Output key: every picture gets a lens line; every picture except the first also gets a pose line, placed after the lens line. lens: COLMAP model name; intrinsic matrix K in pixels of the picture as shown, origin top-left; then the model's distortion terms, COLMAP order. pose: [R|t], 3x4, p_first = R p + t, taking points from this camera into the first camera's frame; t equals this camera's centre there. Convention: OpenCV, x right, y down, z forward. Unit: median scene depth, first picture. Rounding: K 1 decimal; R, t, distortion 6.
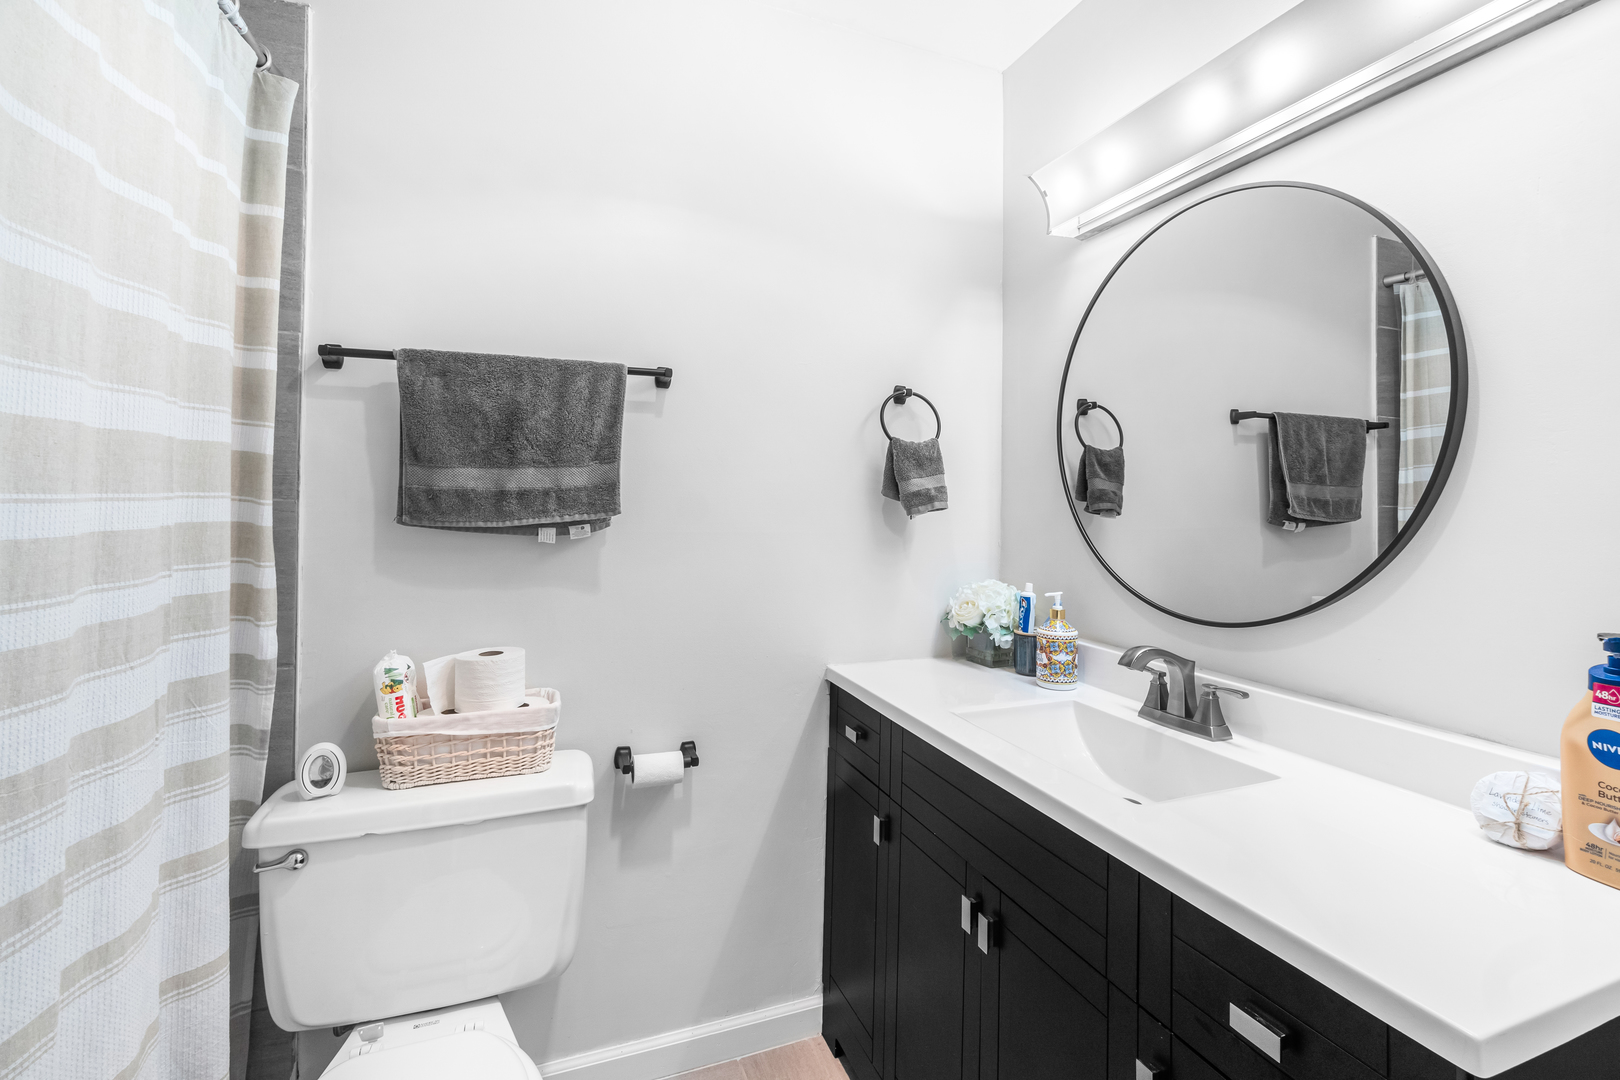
lens RADIAL K [[715.4, 0, 812.1], [0, 715.4, 506.8], [0, 0, 1]] dist [-0.000981, -0.000054]
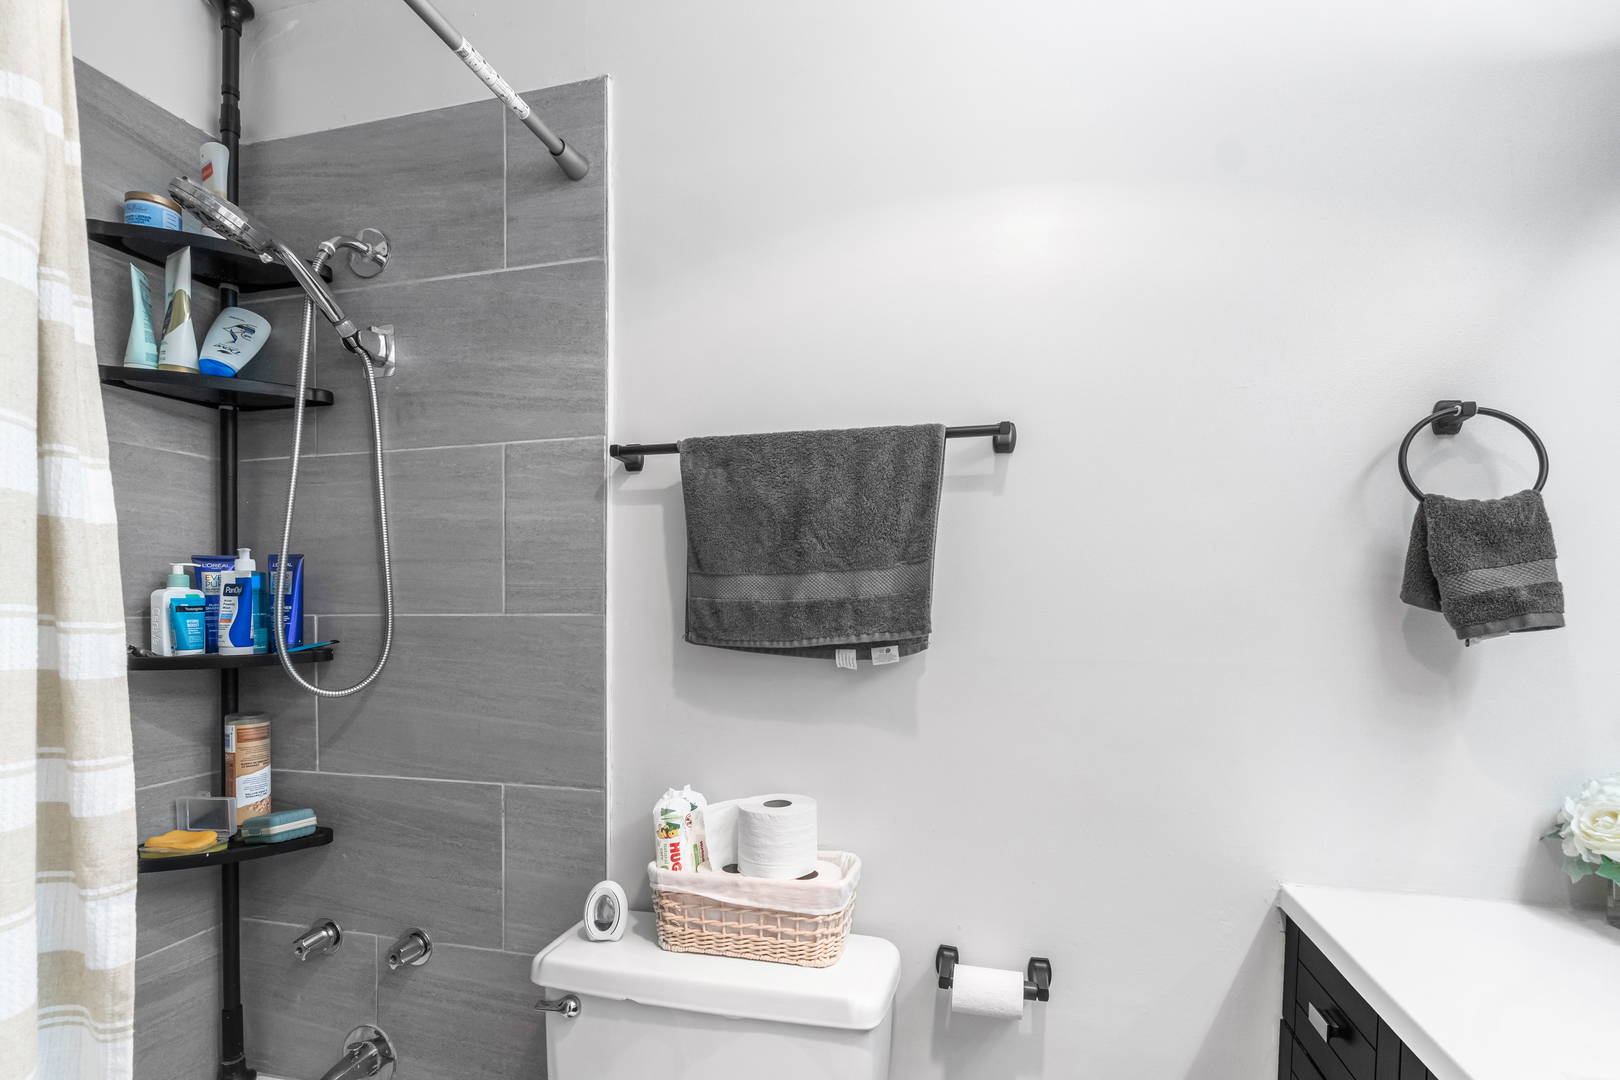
lens RADIAL K [[741.2, 0, 827.3], [0, 741.2, 629.1], [0, 0, 1]] dist [-0.001564, 0.000075]
pose [[0.823379, 0.012423, -0.567355, 0.071050], [0.004340, 0.999593, 0.028186, -0.015915], [0.567475, -0.025670, 0.822990, 0.336547]]
